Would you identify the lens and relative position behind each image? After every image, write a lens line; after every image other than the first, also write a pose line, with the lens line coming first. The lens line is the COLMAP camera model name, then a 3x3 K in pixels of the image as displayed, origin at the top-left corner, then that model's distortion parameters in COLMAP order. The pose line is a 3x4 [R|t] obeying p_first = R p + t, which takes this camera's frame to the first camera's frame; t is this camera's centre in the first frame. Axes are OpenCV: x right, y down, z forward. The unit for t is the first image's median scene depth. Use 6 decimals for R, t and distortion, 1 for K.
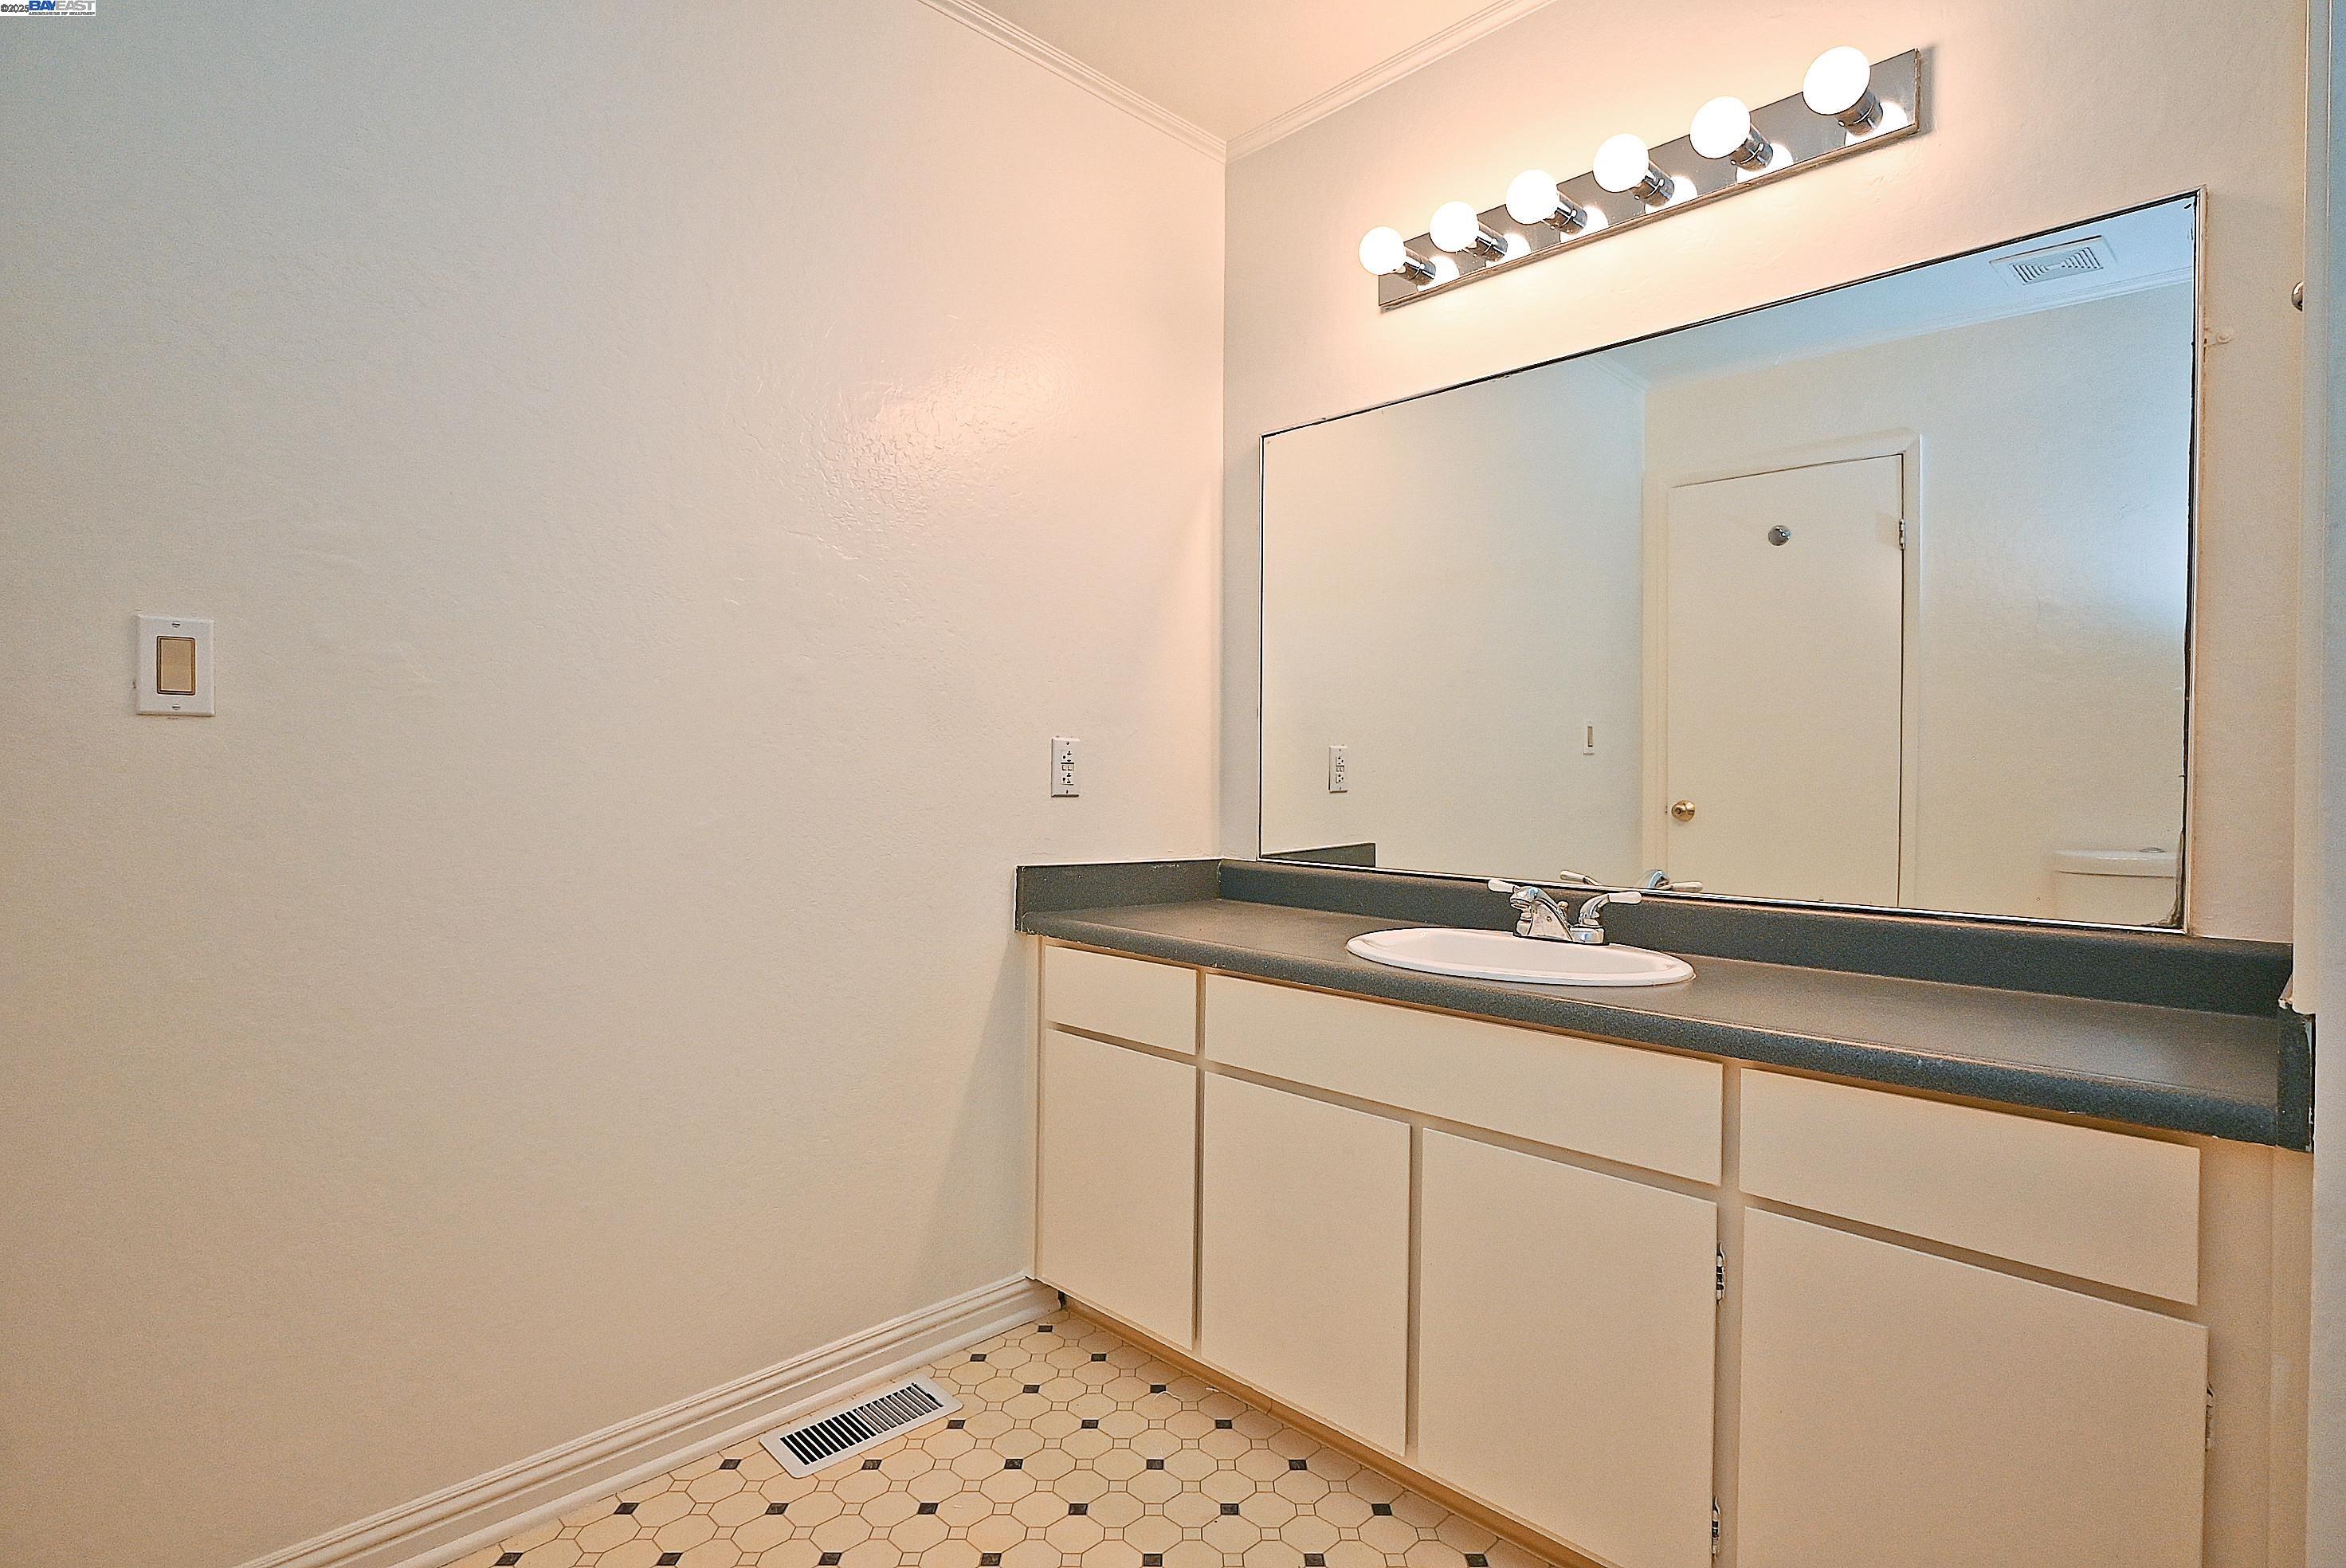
lens RADIAL K [[1164.7, 0, 1173.0], [0, 1164.7, 784.0], [0, 0, 1]] dist [-0.002603, 0.002395]
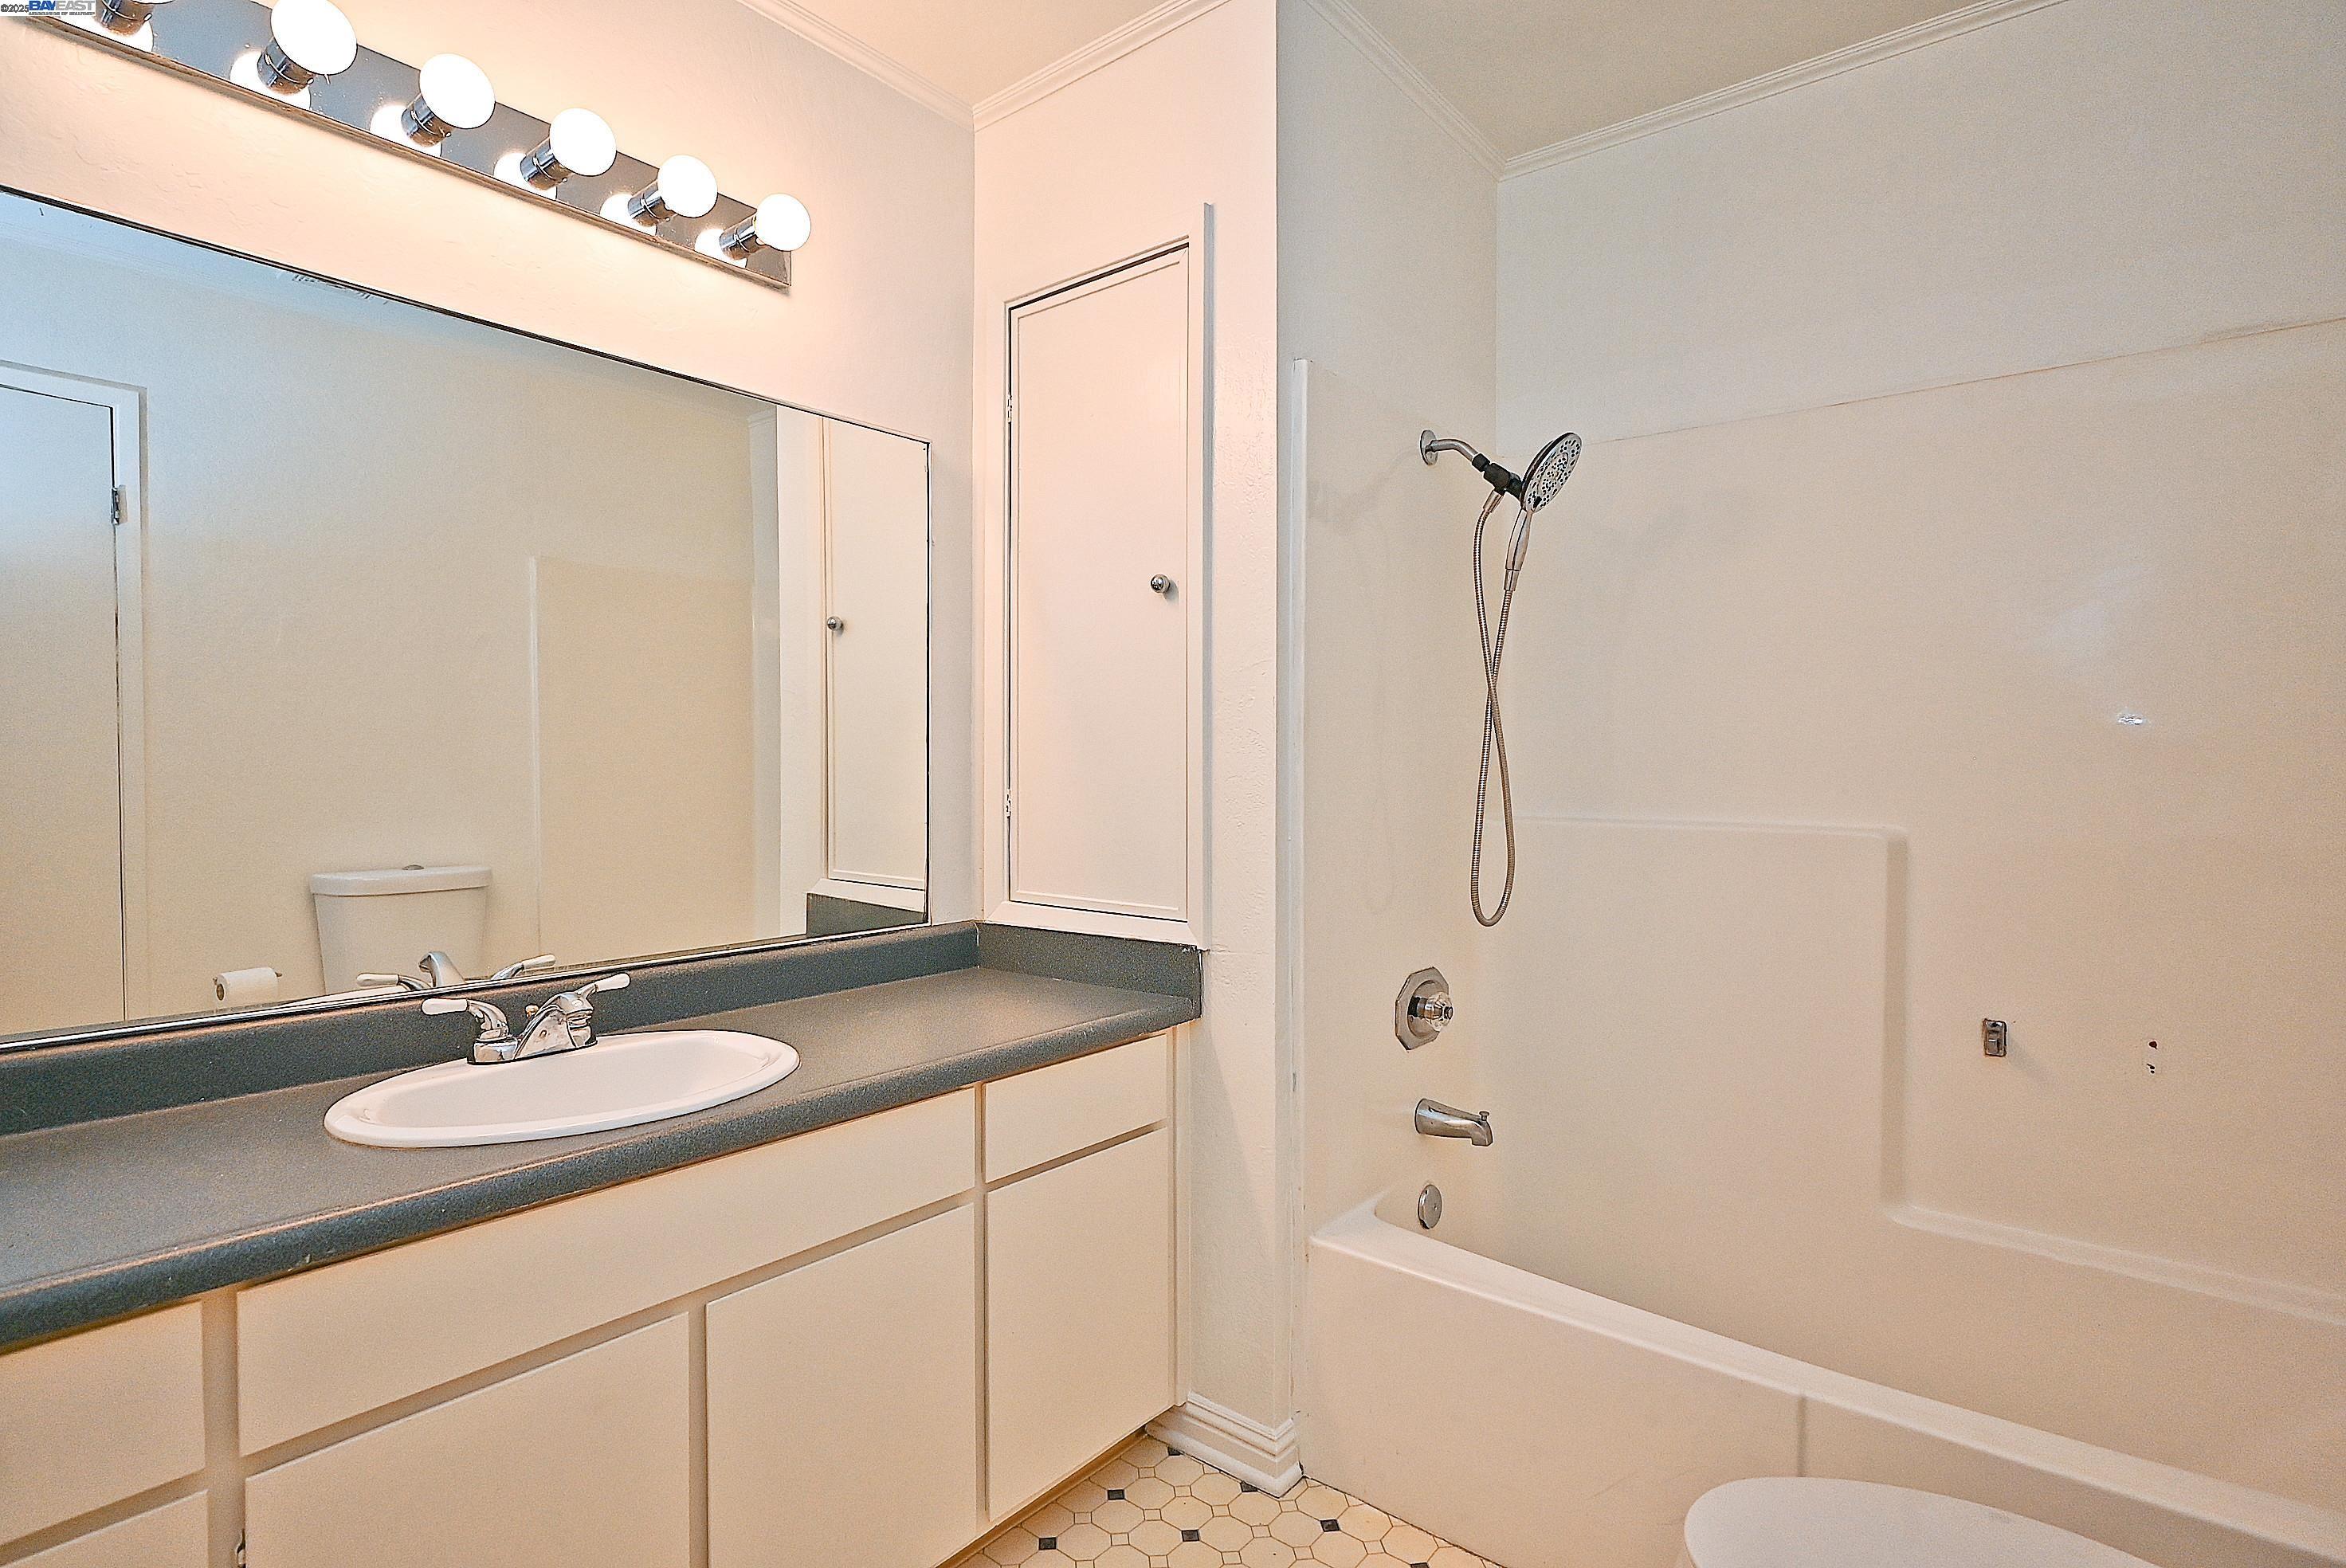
lens RADIAL K [[1164.7, 0, 1173.0], [0, 1164.7, 784.0], [0, 0, 1]] dist [-0.002603, 0.002395]
pose [[-0.111573, -0.022072, 0.993511, -0.540964], [0.003189, 0.999740, 0.022569, -0.073454], [-0.993751, 0.005686, -0.111473, 0.667665]]
